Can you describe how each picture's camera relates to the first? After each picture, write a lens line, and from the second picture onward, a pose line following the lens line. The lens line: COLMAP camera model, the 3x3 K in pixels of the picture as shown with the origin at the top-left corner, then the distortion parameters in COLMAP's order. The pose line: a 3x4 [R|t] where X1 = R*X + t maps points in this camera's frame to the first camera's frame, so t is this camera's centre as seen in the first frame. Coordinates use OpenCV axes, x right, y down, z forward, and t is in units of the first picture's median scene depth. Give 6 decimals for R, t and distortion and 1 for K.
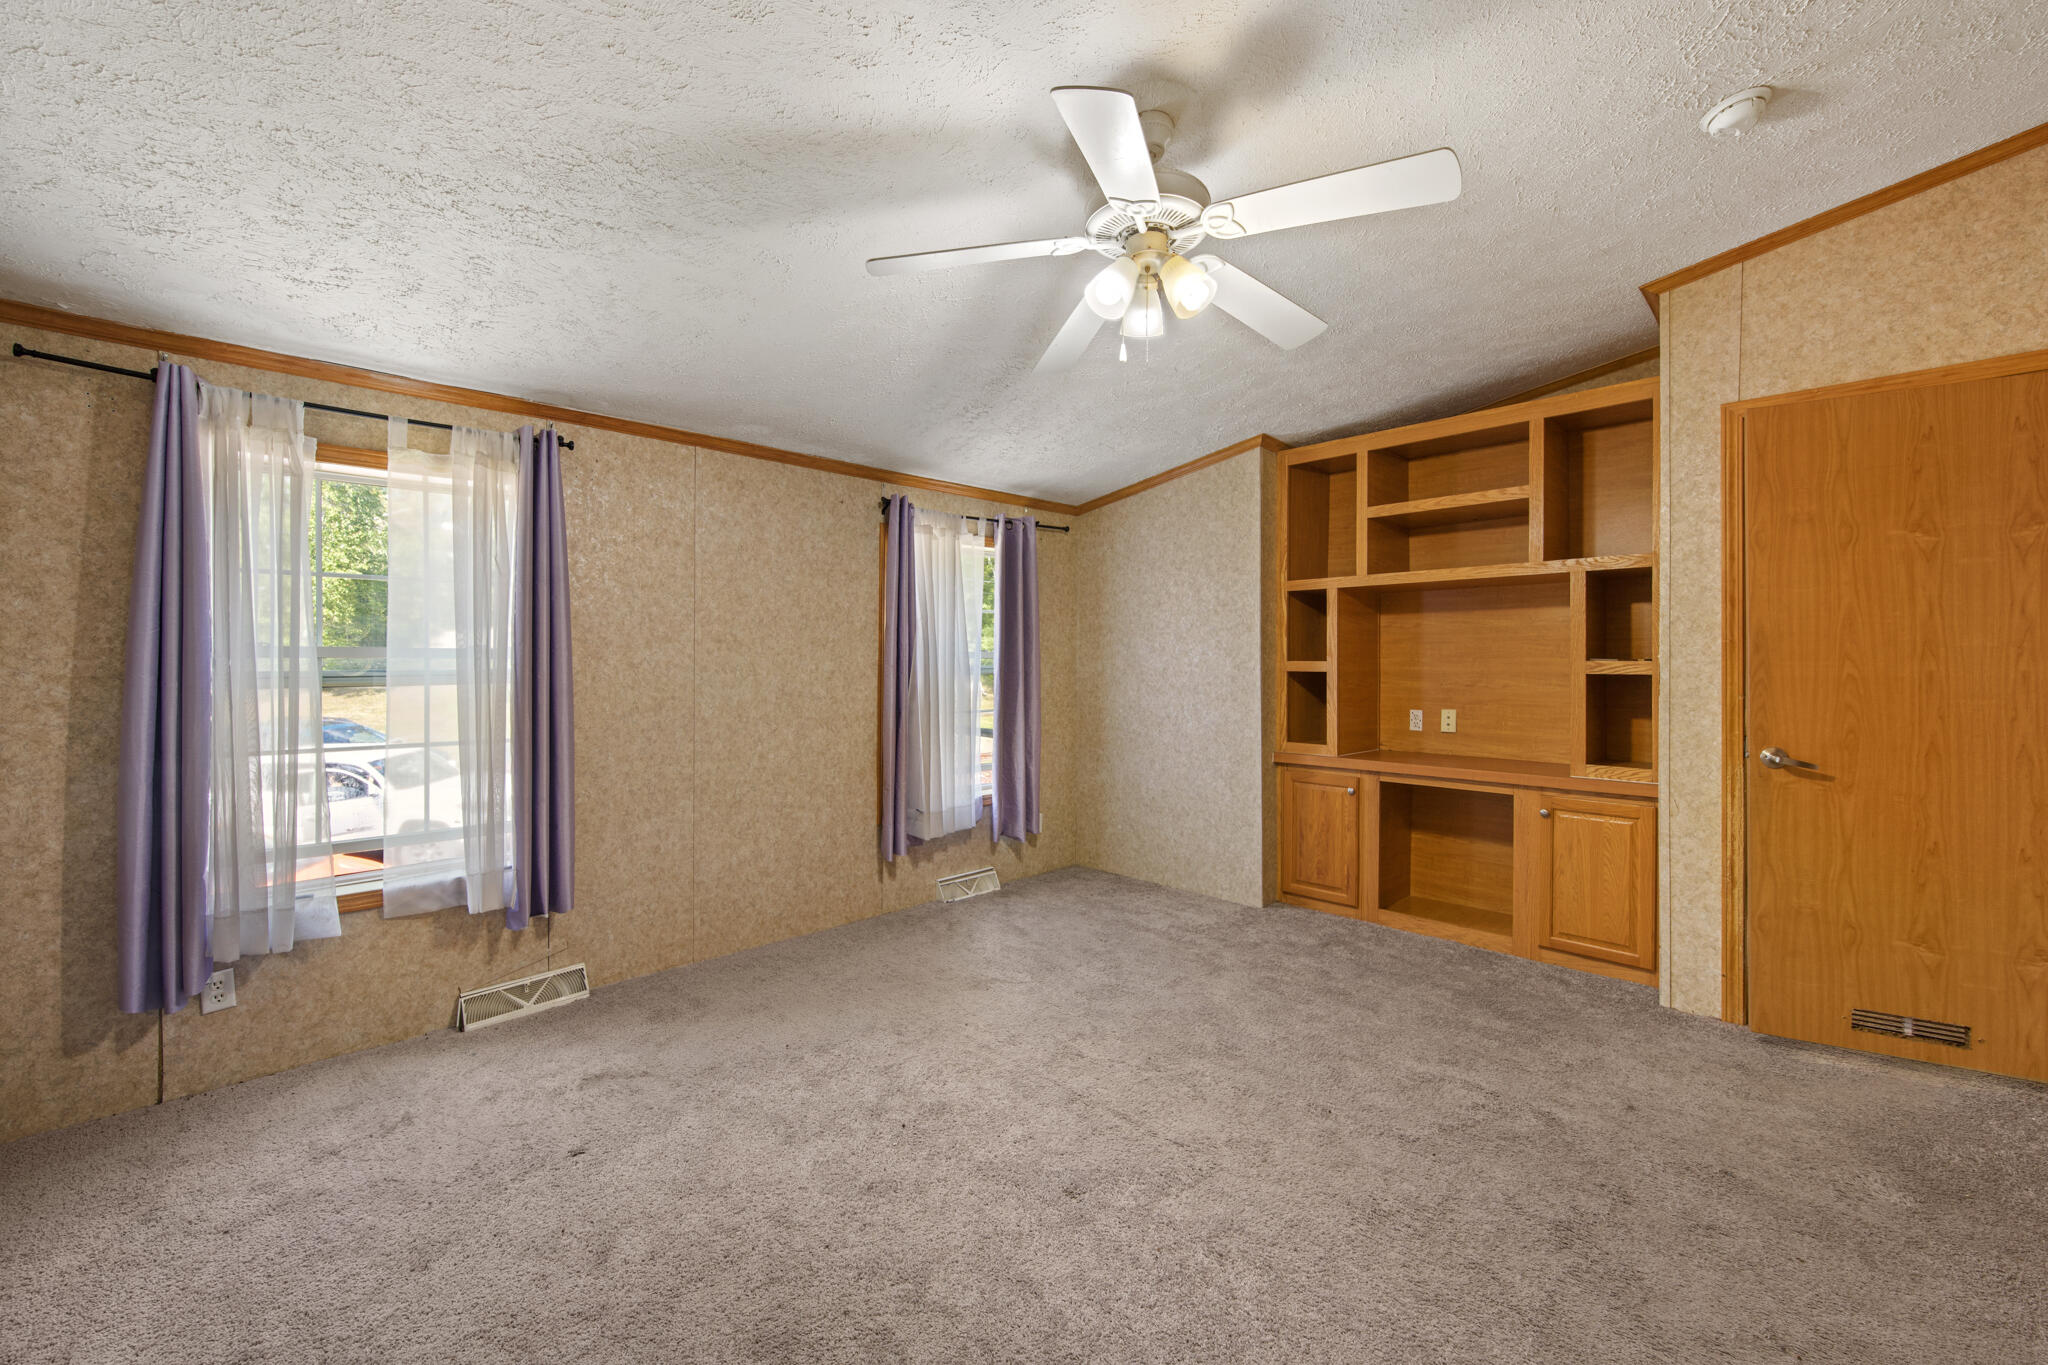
lens RADIAL K [[822.6, 0, 1041.6], [0, 822.6, 671.7], [0, 0, 1]] dist [-0.000406, 0.000681]
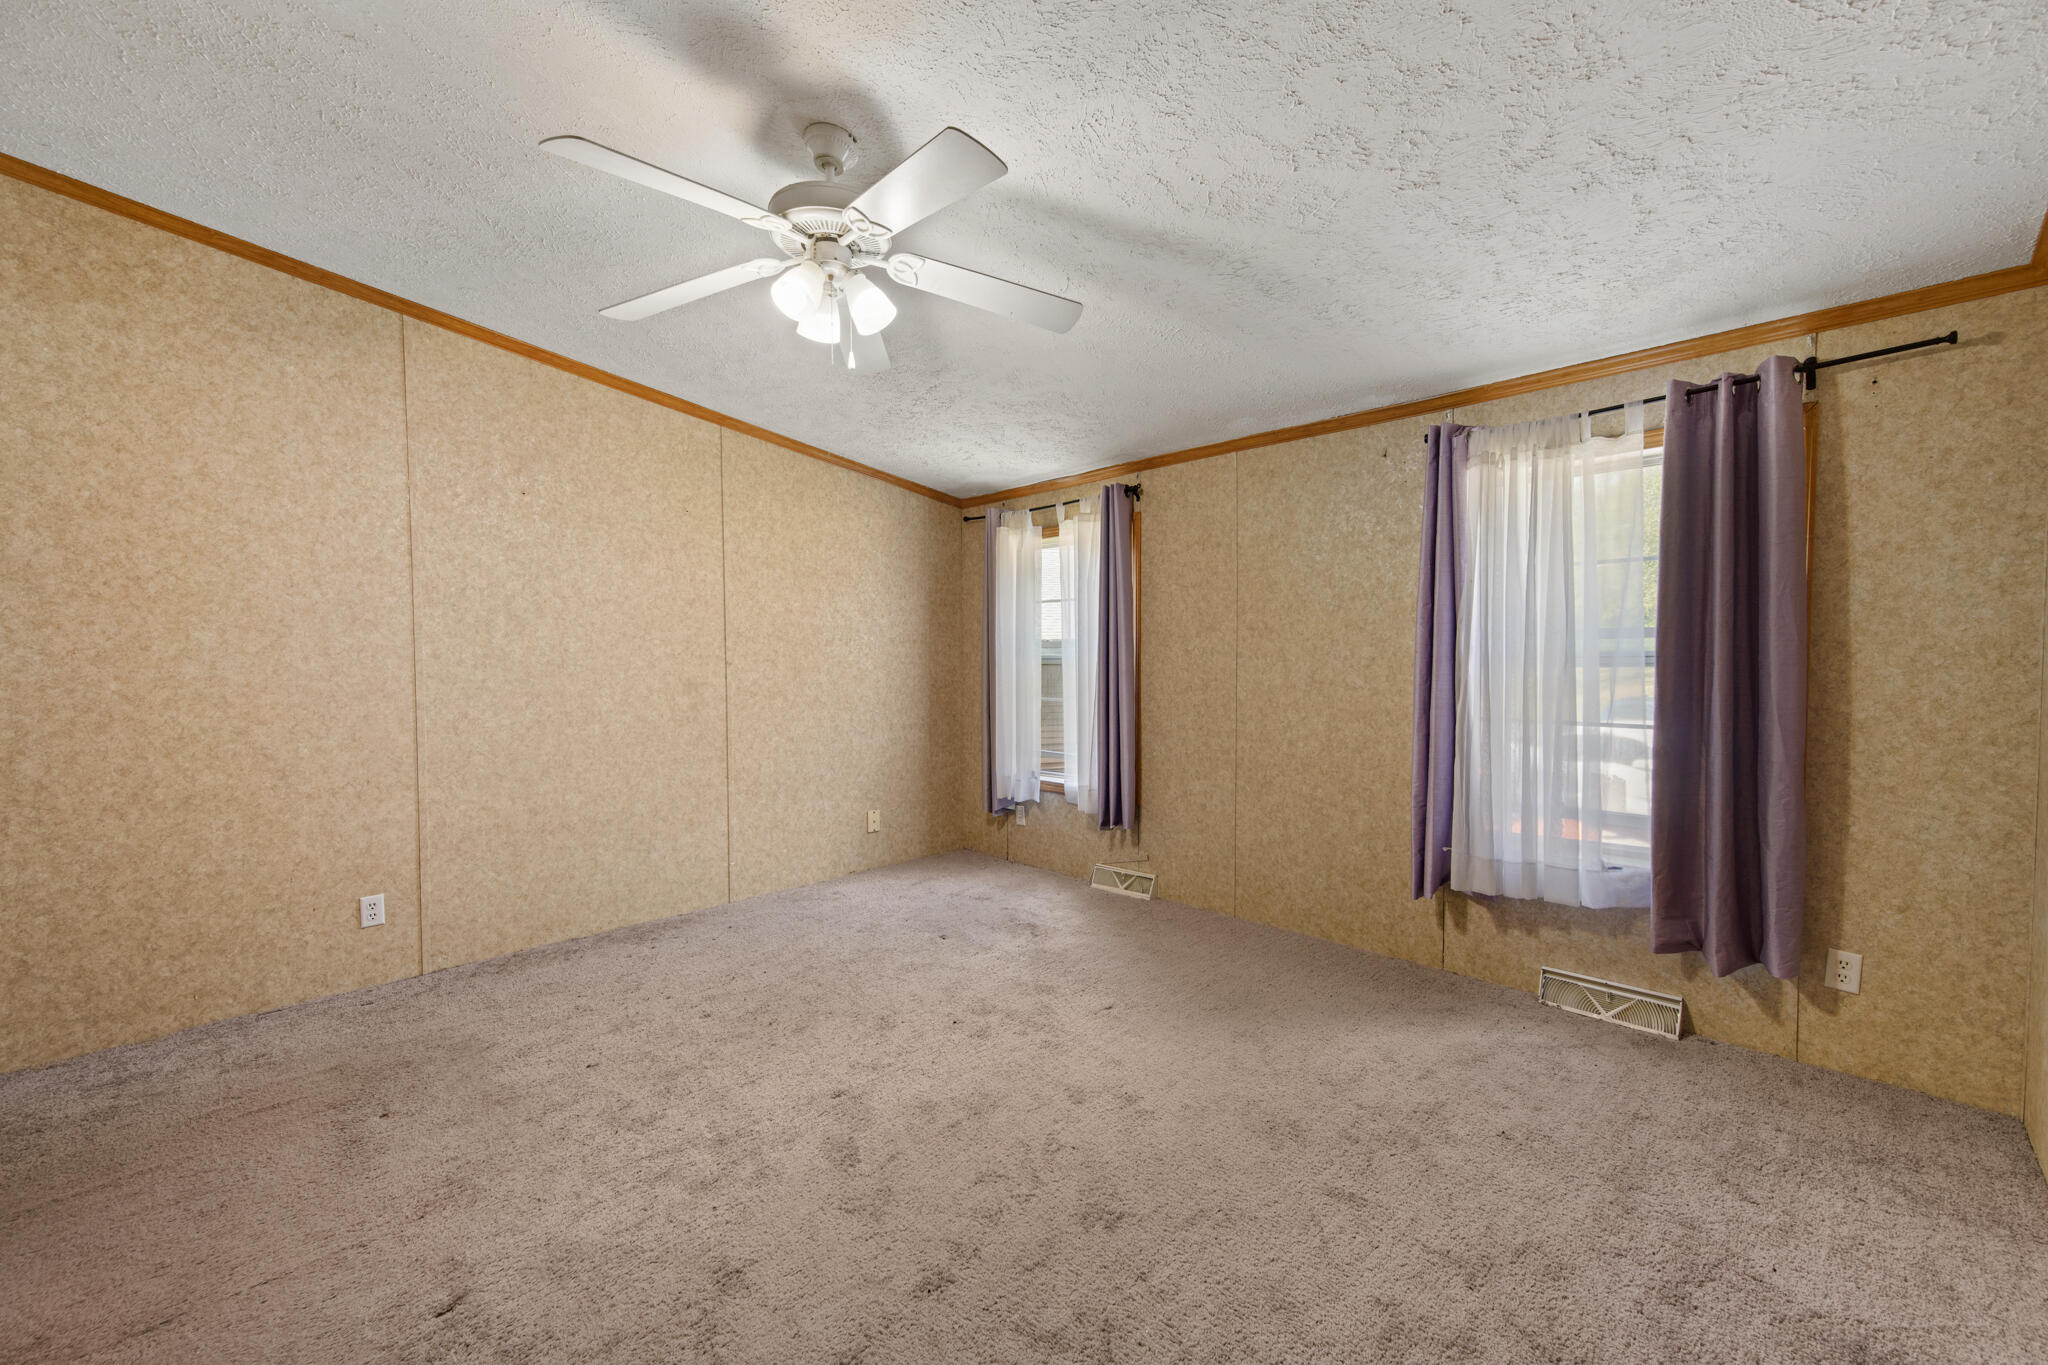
lens RADIAL K [[822.6, 0, 1026.5], [0, 822.6, 686.1], [0, 0, 1]] dist [-0.000406, 0.000681]
pose [[-0.015029, 0.043728, -0.998930, 0.652007], [-0.002524, 0.999038, 0.043771, -0.008415], [0.999884, 0.003179, -0.014904, 0.693717]]
